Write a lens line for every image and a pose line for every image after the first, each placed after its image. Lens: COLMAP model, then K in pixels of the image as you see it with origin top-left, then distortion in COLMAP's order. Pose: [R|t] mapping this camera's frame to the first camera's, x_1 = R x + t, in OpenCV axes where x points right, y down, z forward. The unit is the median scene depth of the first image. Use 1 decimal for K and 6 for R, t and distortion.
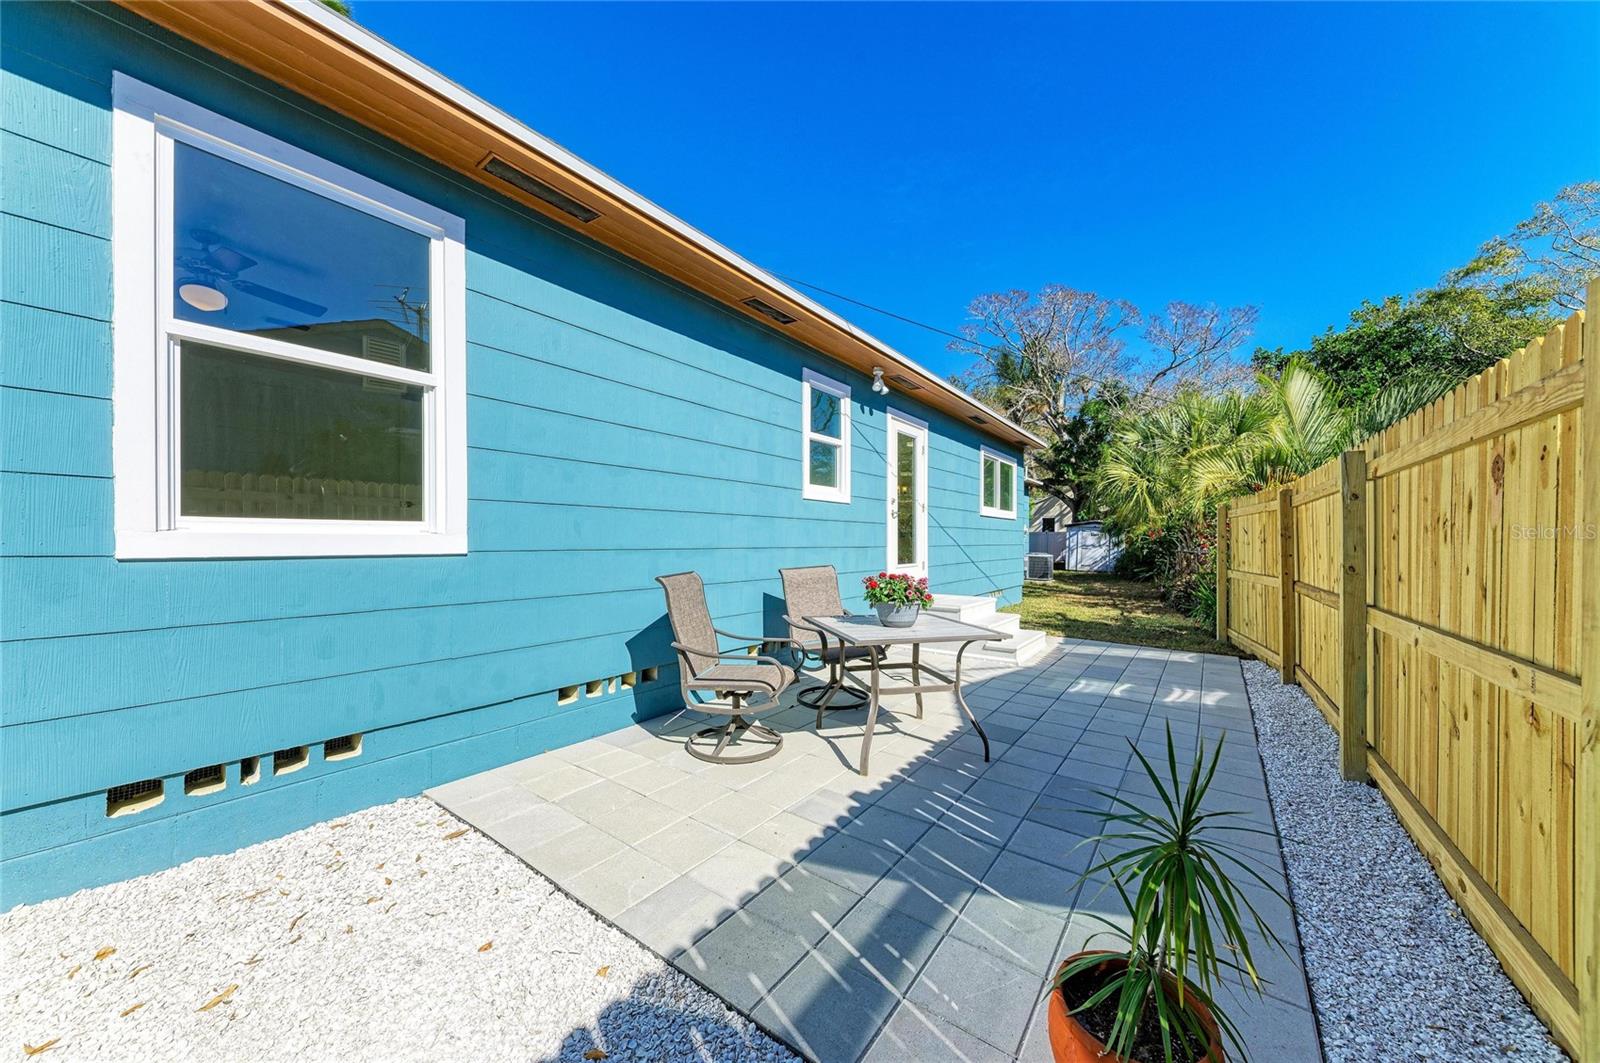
lens RADIAL K [[555.3, 0, 804.3], [0, 555.3, 539.0], [0, 0, 1]] dist [-0.001405, -0.000430]
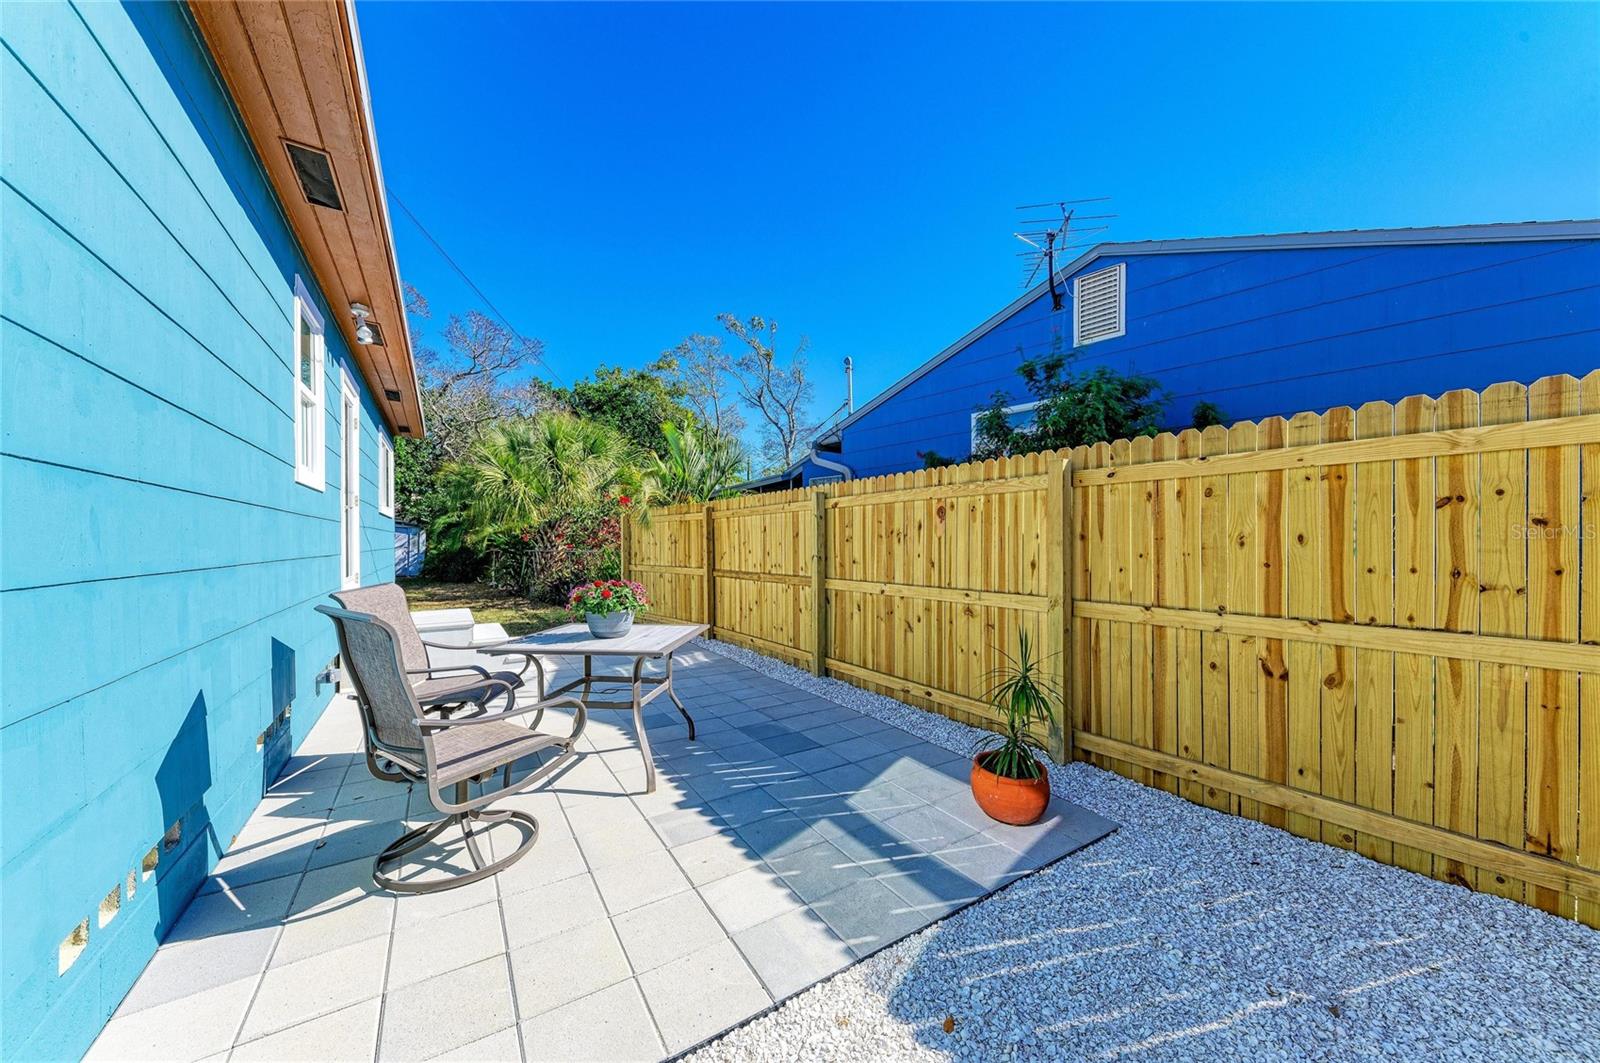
lens RADIAL K [[555.3, 0, 803.0], [0, 555.3, 539.3], [0, 0, 1]] dist [-0.001405, -0.000430]
pose [[0.360382, -0.006679, 0.932781, -0.780717], [0.007726, 0.999961, 0.004175, -0.016353], [-0.932773, 0.005703, 0.360420, 0.454007]]
